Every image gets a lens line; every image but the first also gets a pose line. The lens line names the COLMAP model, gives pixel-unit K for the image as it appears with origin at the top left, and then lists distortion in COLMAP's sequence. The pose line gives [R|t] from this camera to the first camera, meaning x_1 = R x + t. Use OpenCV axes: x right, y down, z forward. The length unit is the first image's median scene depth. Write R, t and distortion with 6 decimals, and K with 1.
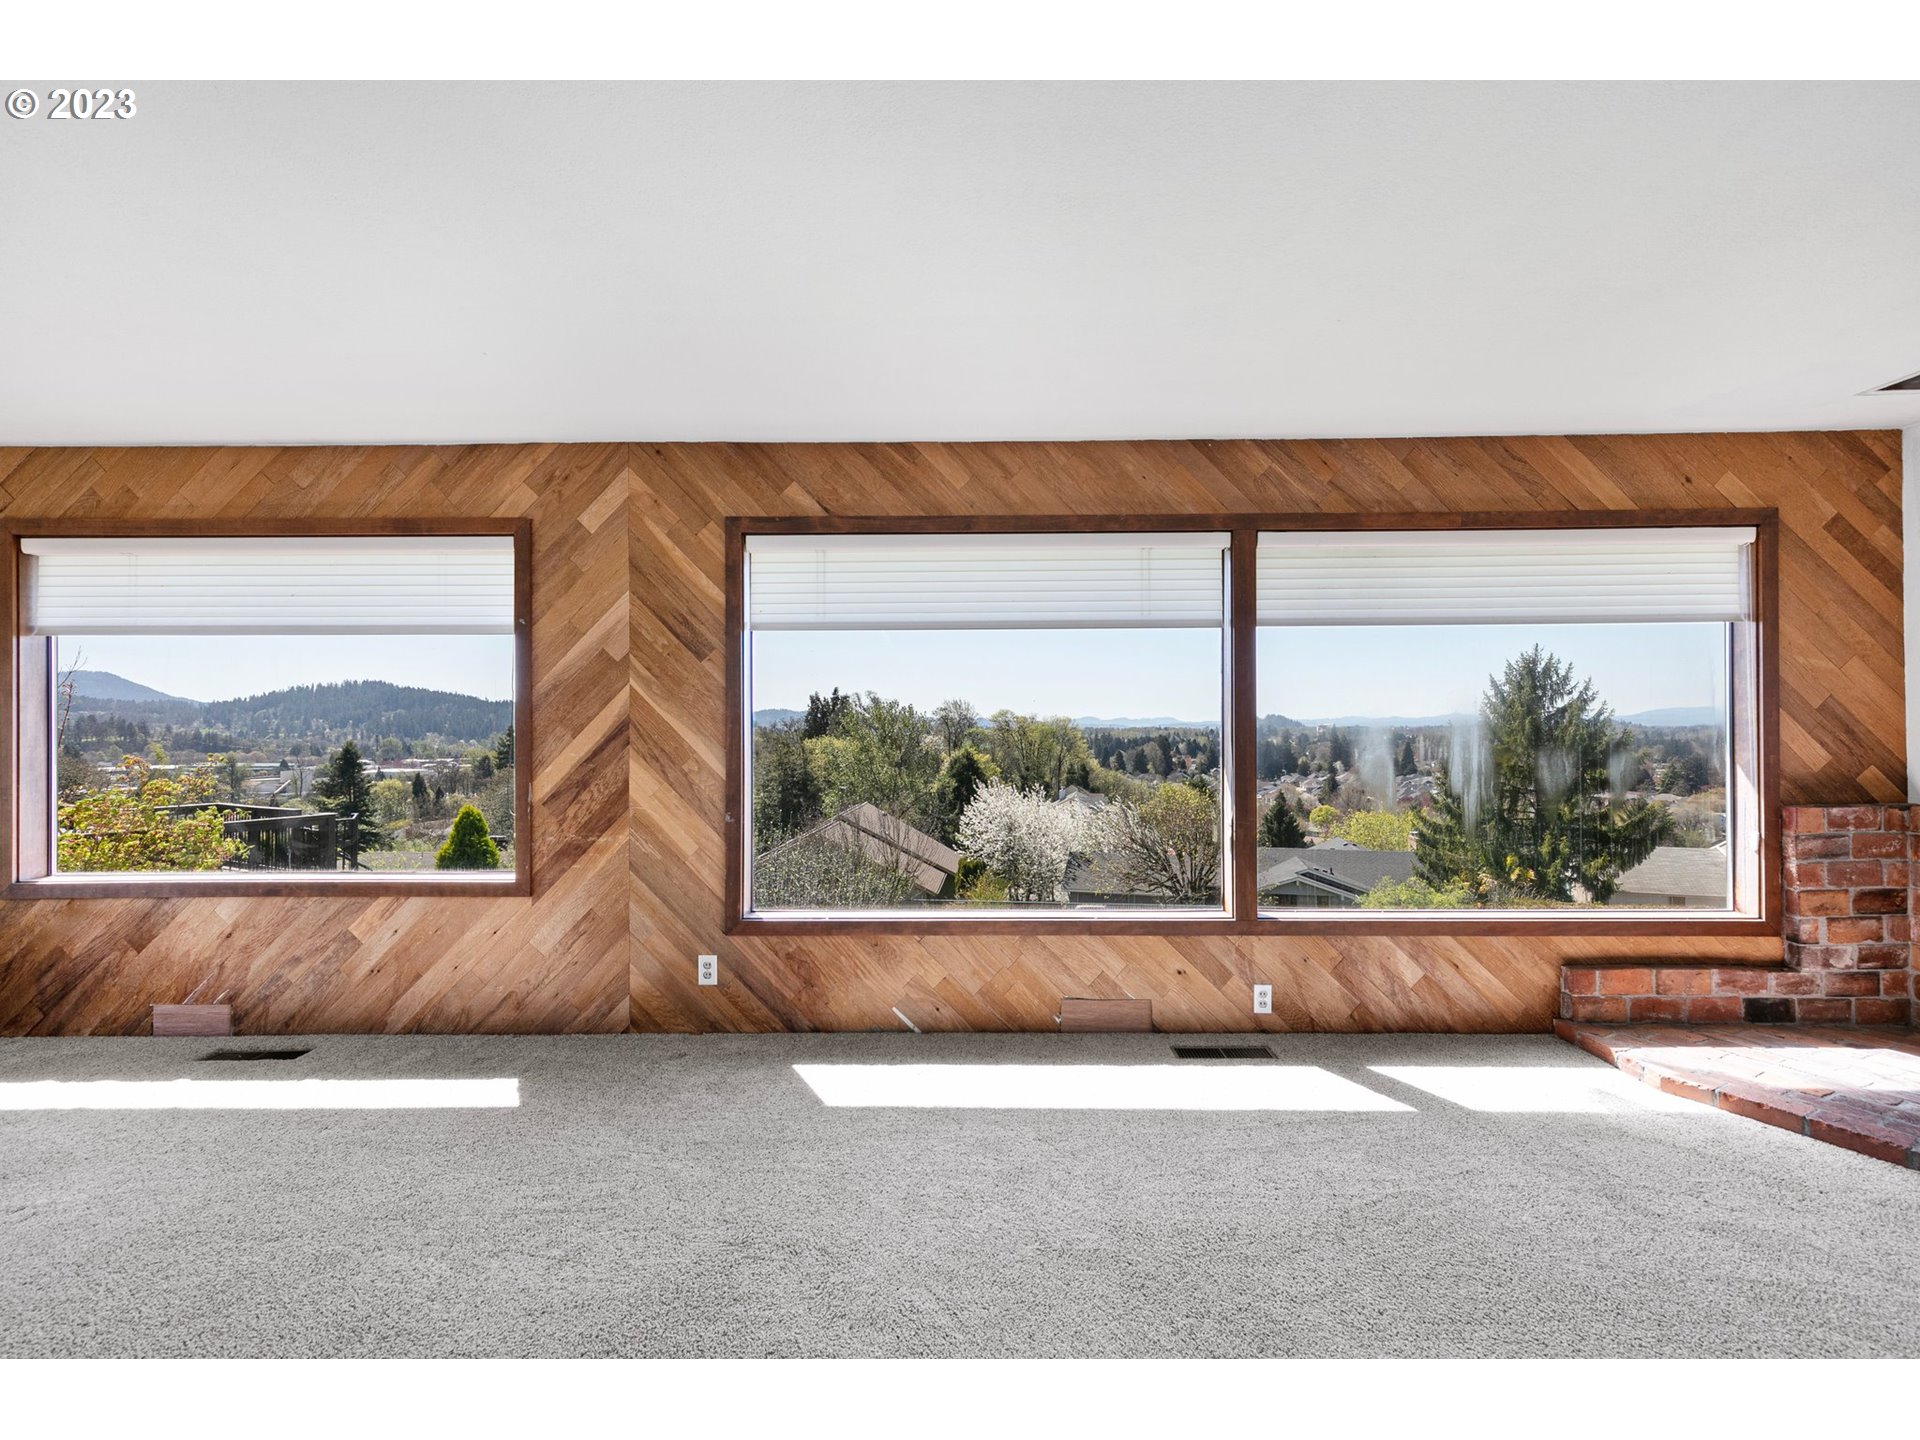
lens RADIAL K [[845.2, 0, 956.7], [0, 845.2, 718.5], [0, 0, 1]] dist [0.009160, 0.000880]
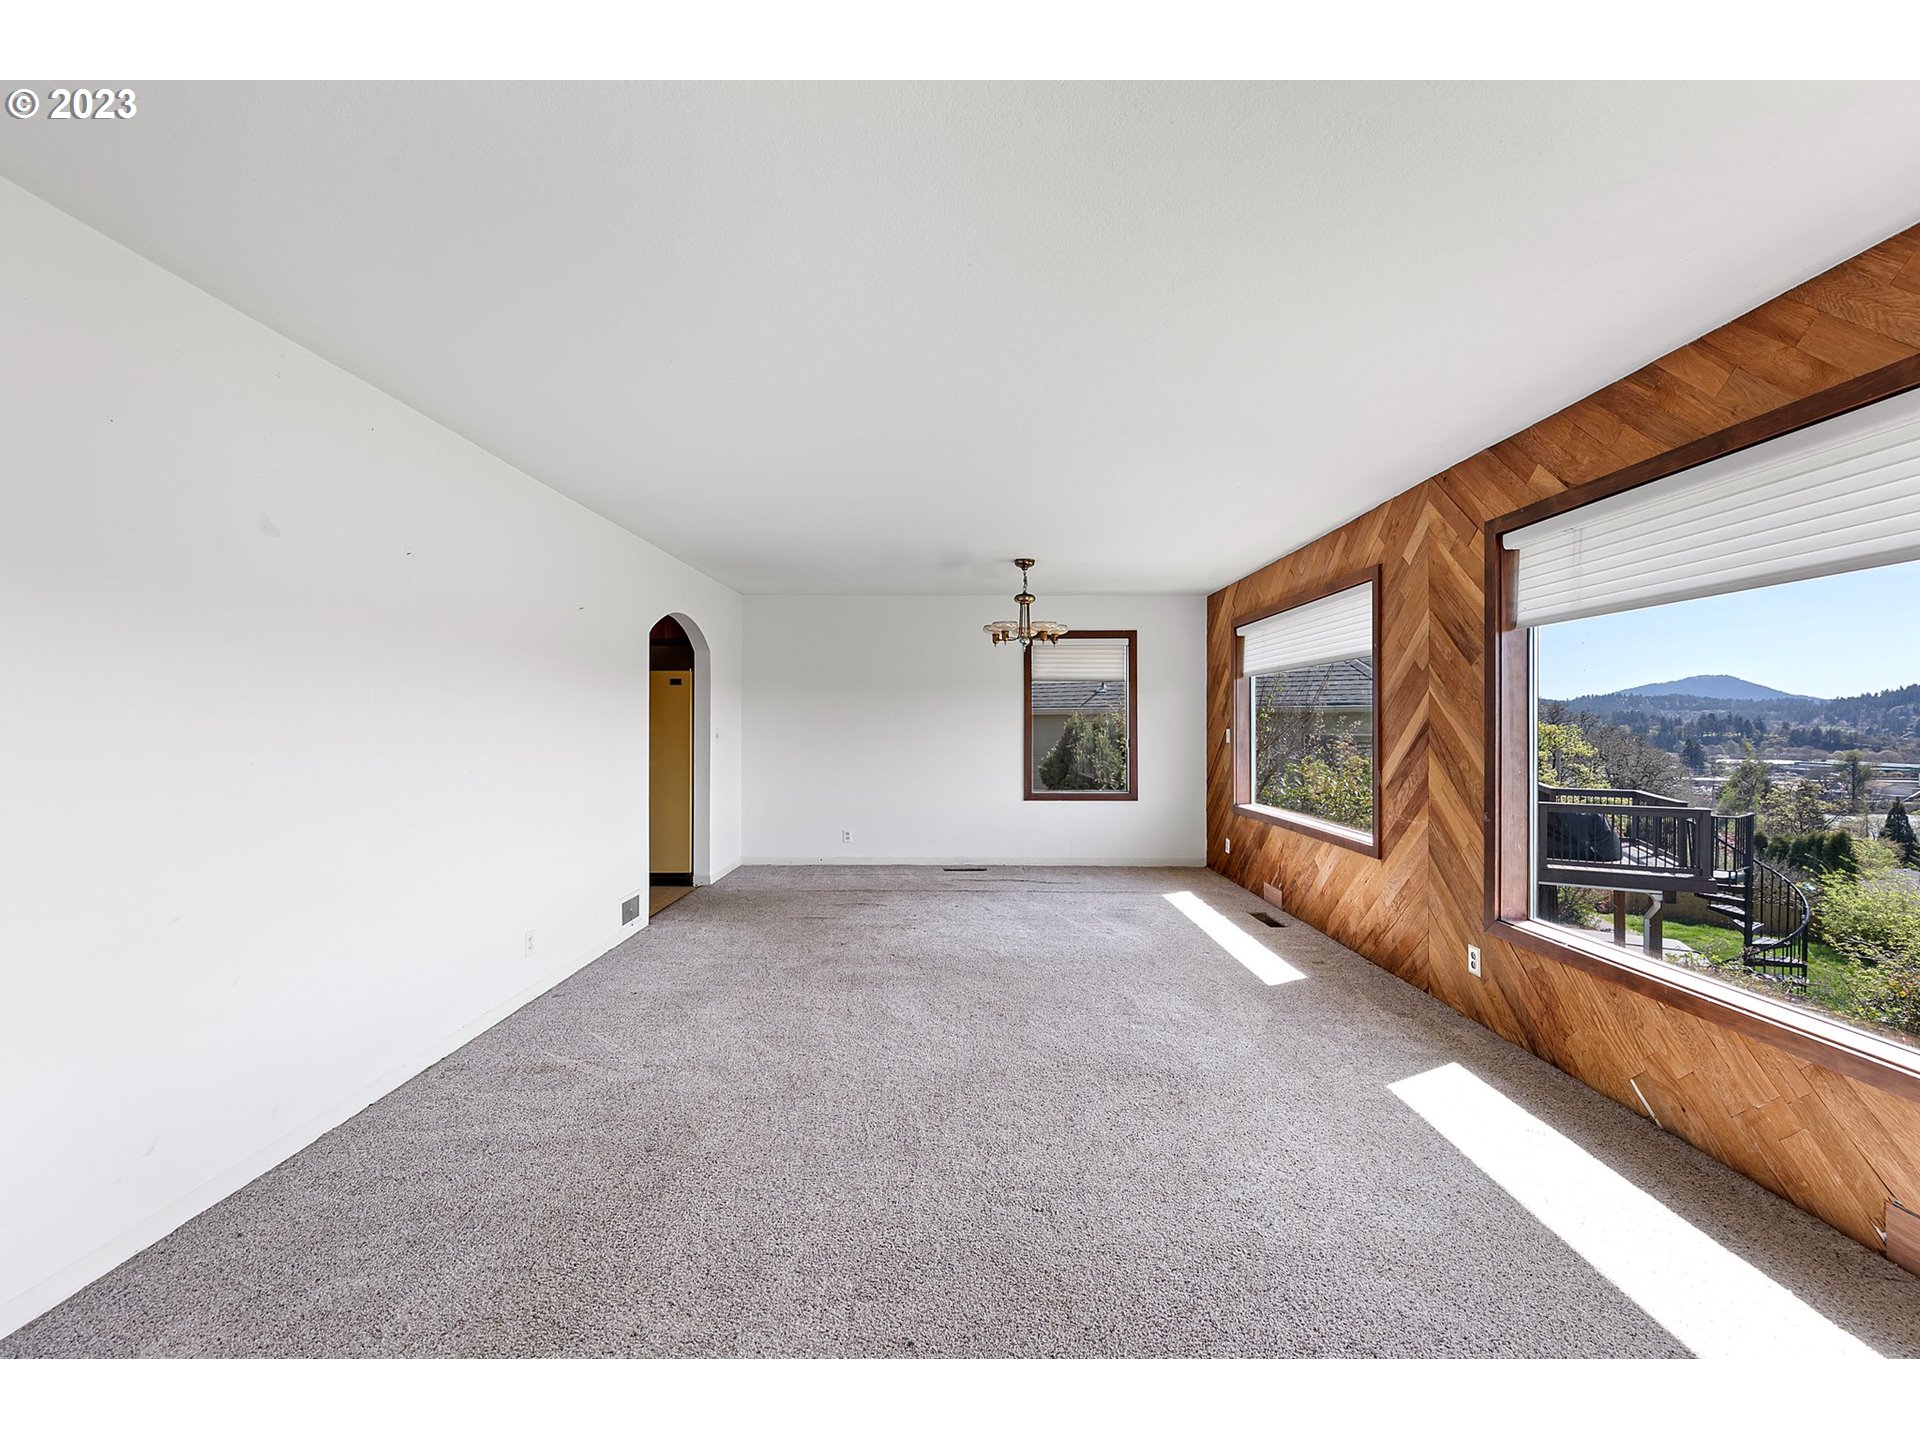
lens RADIAL K [[782.3, 0, 955.9], [0, 782.3, 723.2], [0, 0, 1]] dist [0.032996, -0.000137]
pose [[-0.003813, 0.002547, -0.999989, 0.687555], [0.007501, 0.999969, 0.002518, -0.003166], [0.999965, -0.007491, -0.003832, 0.363640]]
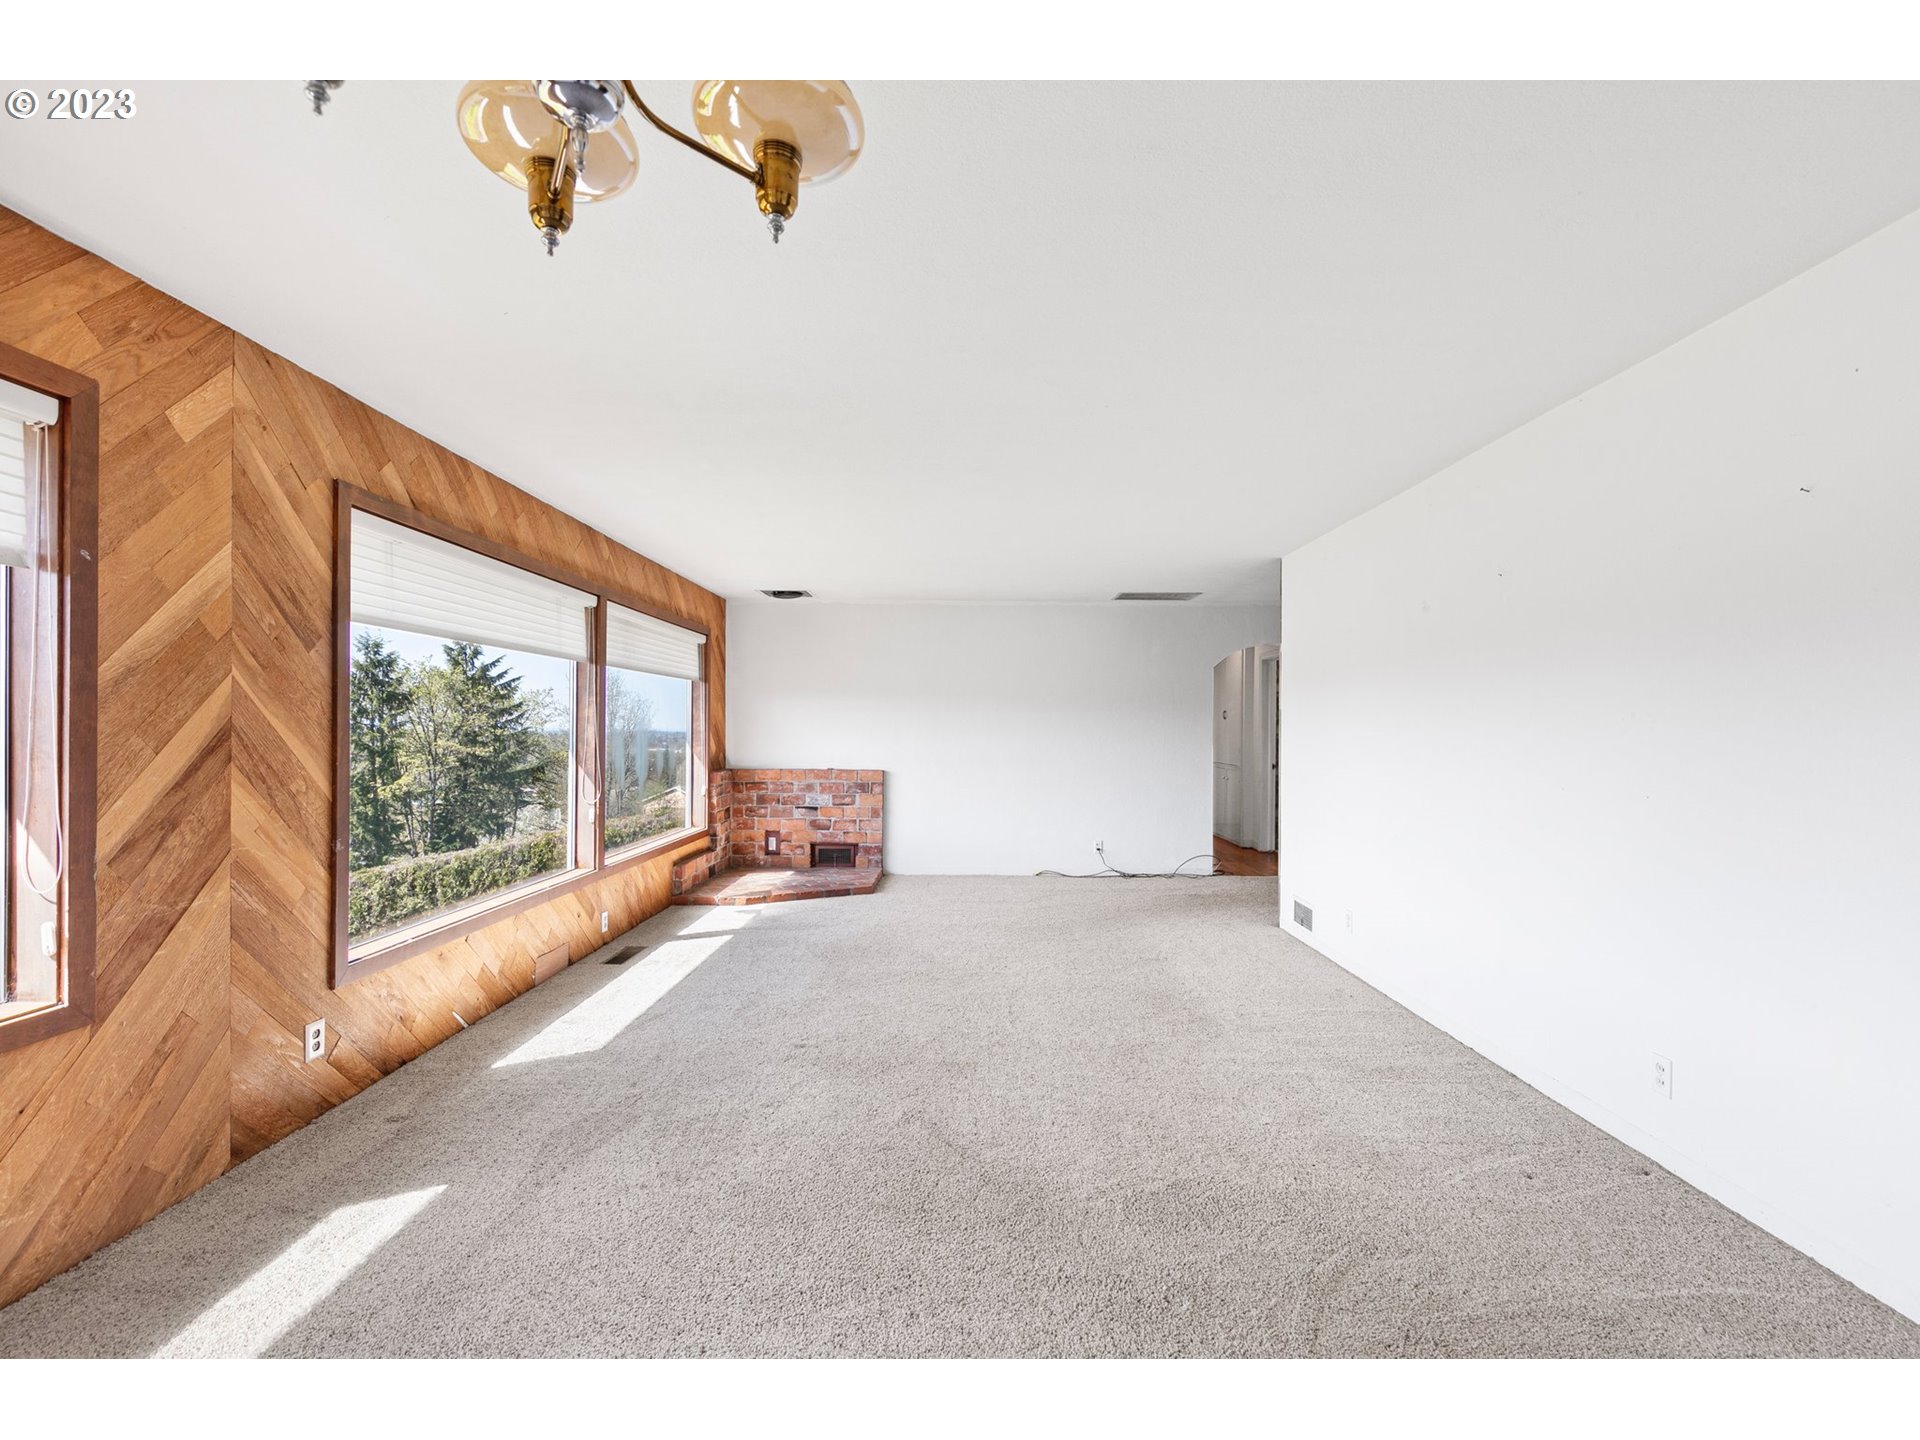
lens RADIAL K [[845.2, 0, 961.9], [0, 845.2, 726.6], [0, 0, 1]] dist [0.009160, 0.000880]
pose [[-0.002138, 0.008026, 0.999966, -1.094028], [-0.008708, 0.999930, -0.008044, 0.003305], [-0.999960, -0.008725, -0.002068, 0.395387]]
